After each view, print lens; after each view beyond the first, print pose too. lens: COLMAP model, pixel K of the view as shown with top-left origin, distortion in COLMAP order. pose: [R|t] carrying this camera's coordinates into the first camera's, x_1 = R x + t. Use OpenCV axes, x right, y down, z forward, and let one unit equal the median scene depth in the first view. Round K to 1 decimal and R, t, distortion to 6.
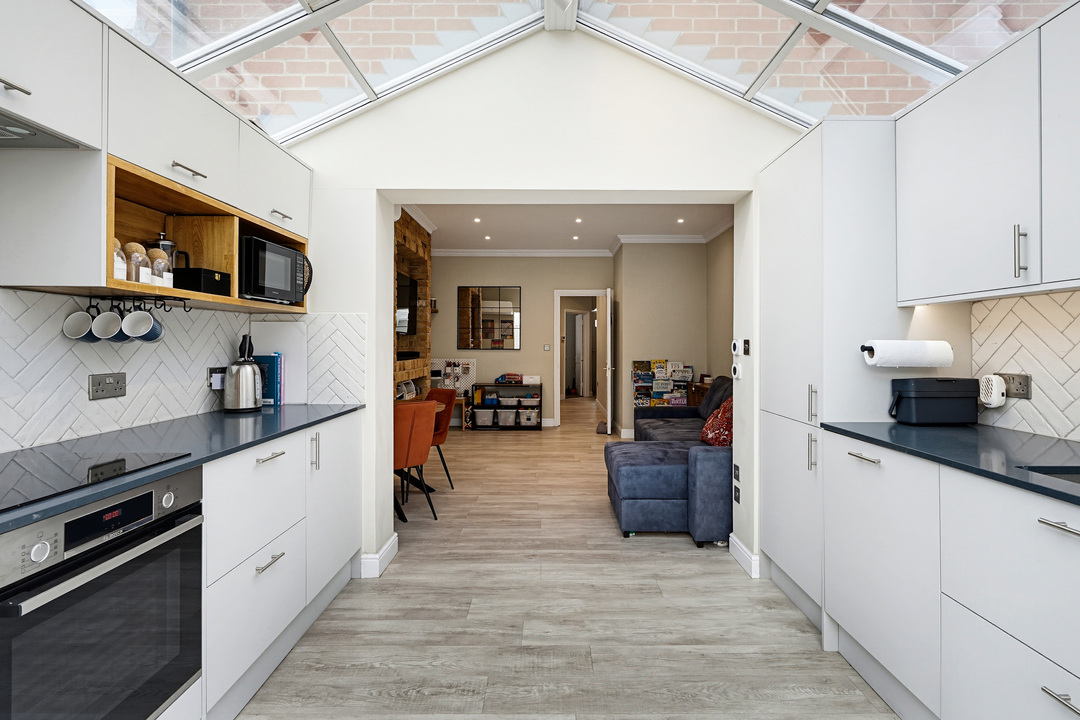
lens RADIAL K [[511.6, 0, 550.3], [0, 511.6, 343.2], [0, 0, 1]] dist [0.001007, -0.000229]
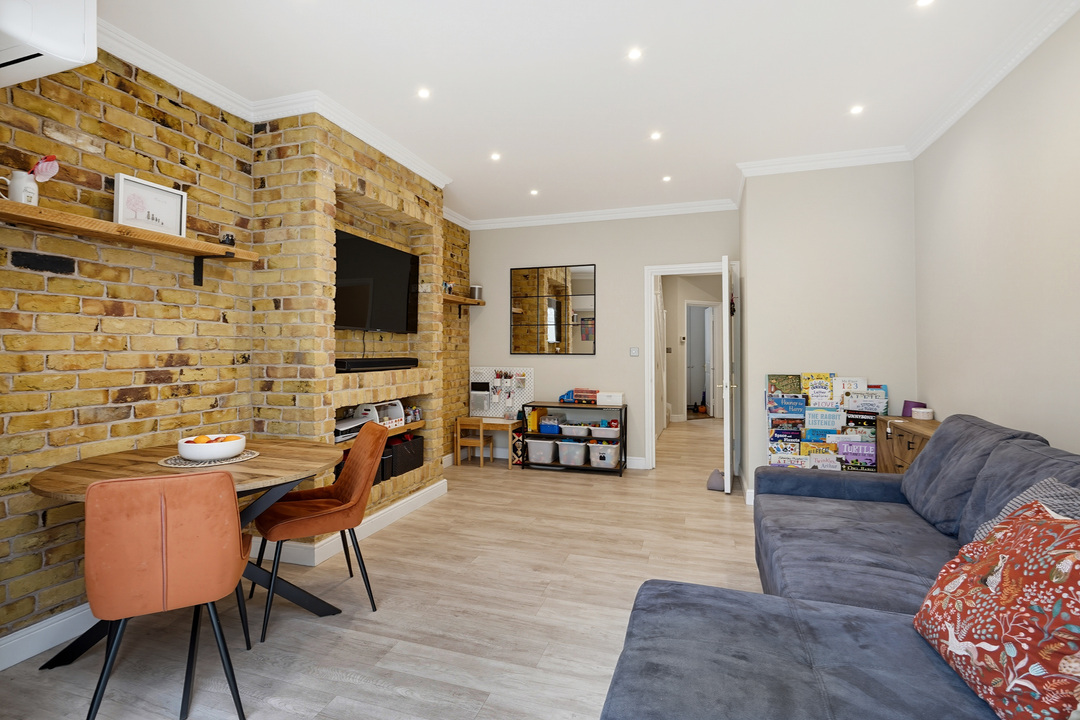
lens RADIAL K [[511.6, 0, 532.4], [0, 511.6, 340.8], [0, 0, 1]] dist [0.001007, -0.000229]
pose [[0.944529, -0.008028, -0.328329, 0.092837], [0.003539, 0.999892, -0.014266, 0.003137], [0.328408, 0.012312, 0.944456, 0.330319]]
